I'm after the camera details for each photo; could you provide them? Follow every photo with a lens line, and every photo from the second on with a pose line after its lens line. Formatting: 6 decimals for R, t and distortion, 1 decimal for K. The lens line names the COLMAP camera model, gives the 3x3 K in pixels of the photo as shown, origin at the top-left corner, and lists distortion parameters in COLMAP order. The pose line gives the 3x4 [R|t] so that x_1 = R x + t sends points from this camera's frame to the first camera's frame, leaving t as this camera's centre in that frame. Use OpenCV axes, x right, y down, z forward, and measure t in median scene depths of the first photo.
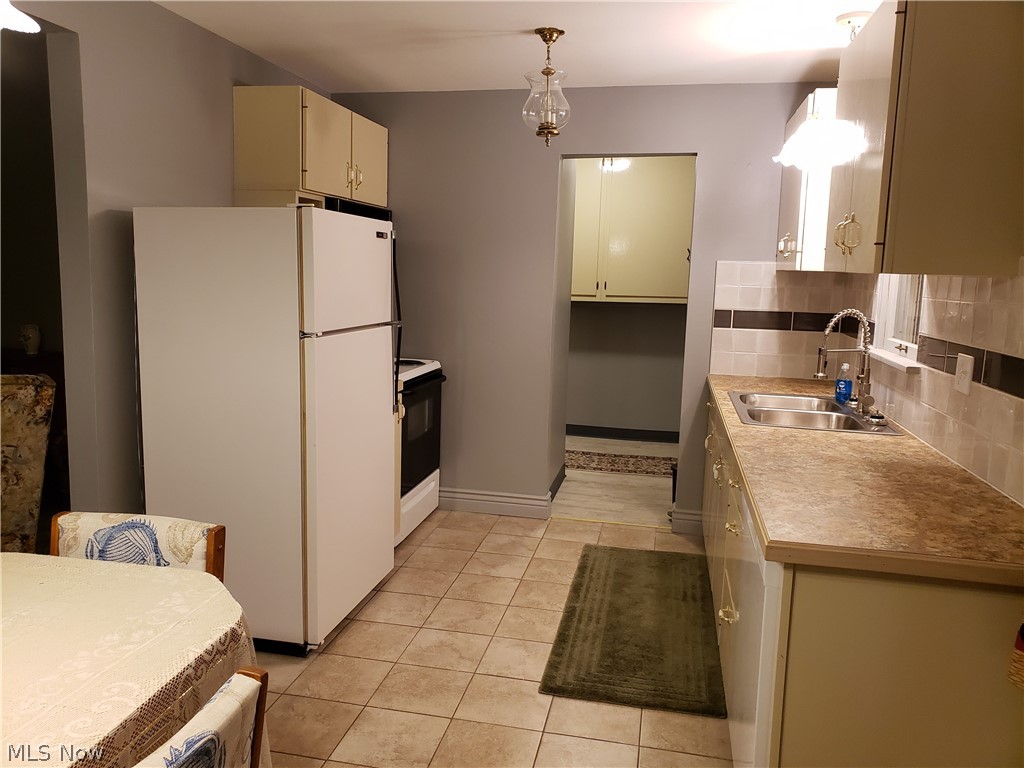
lens RADIAL K [[803.6, 0, 495.2], [0, 803.6, 390.4], [0, 0, 1]] dist [0.021691, 0.009995]
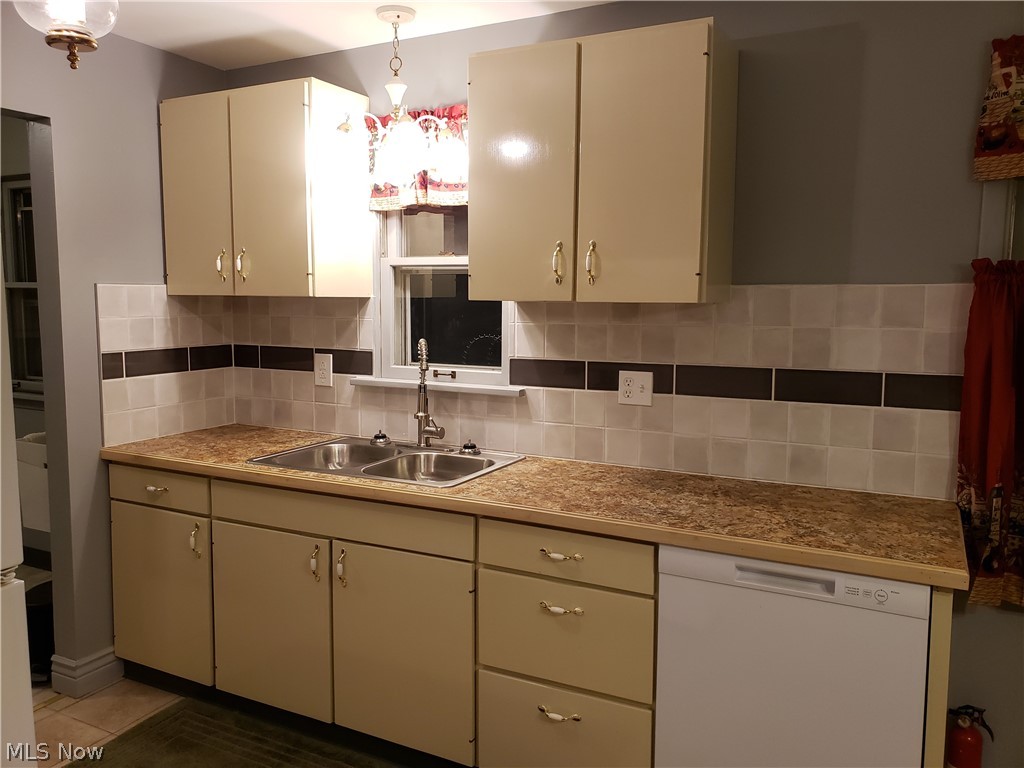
lens RADIAL K [[803.6, 0, 495.2], [0, 803.6, 390.4], [0, 0, 1]] dist [0.021691, 0.009995]
pose [[0.264451, -0.143632, 0.953643, -0.306133], [0.150284, 0.982904, 0.106364, -0.094782], [-0.952617, 0.115189, 0.281516, 0.501800]]
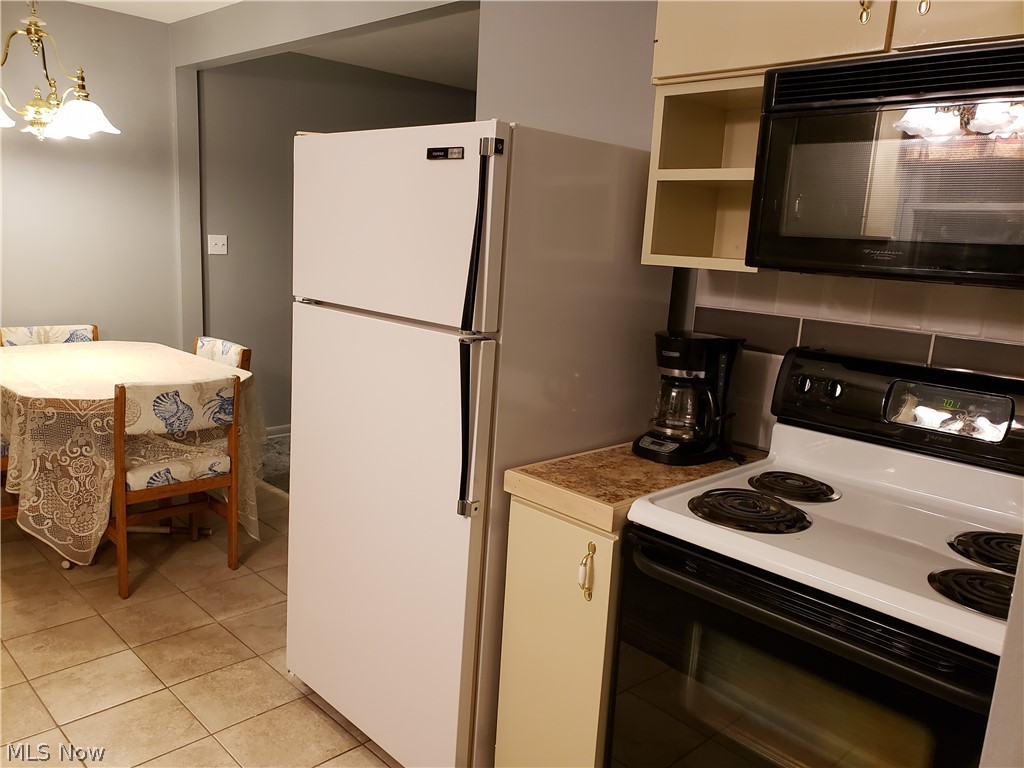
lens RADIAL K [[803.6, 0, 495.2], [0, 803.6, 390.4], [0, 0, 1]] dist [0.021691, 0.009995]
pose [[-0.553356, 0.106948, -0.826050, 0.225374], [-0.192818, 0.948338, 0.251945, -0.146742], [0.810320, 0.298693, -0.504147, 1.055815]]
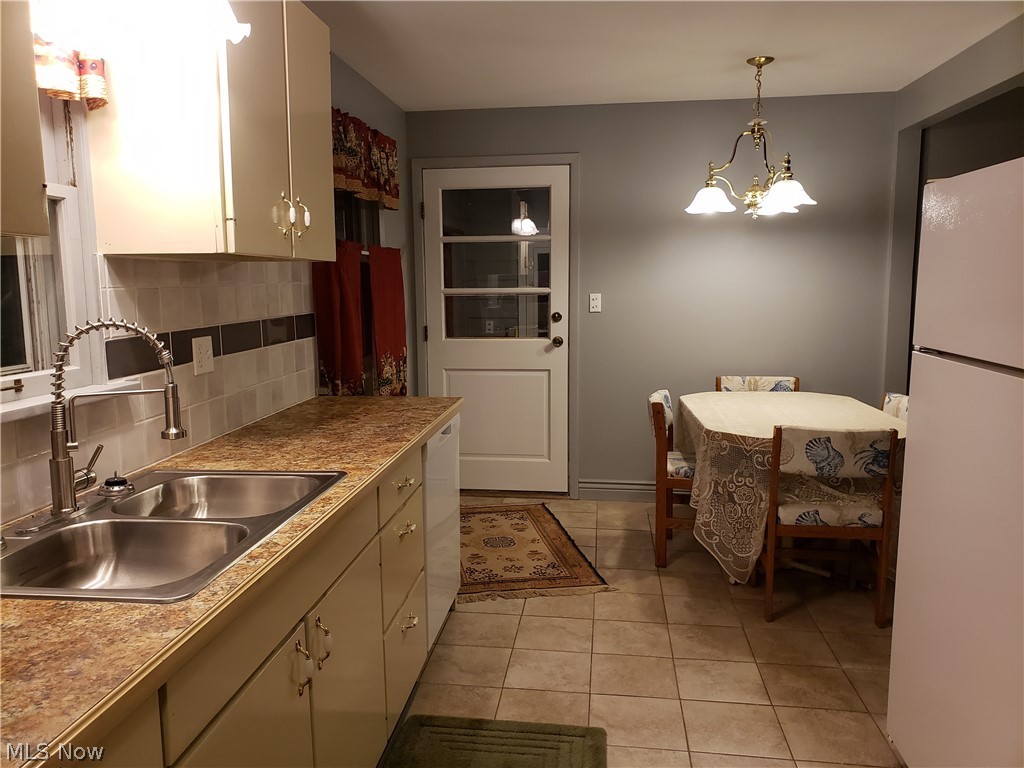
lens RADIAL K [[803.6, 0, 495.2], [0, 803.6, 390.4], [0, 0, 1]] dist [0.021691, 0.009995]
pose [[-0.996451, -0.006610, -0.083913, 0.167249], [-0.030283, 0.958312, 0.284114, -0.158752], [0.078536, 0.285647, -0.955111, 1.148774]]
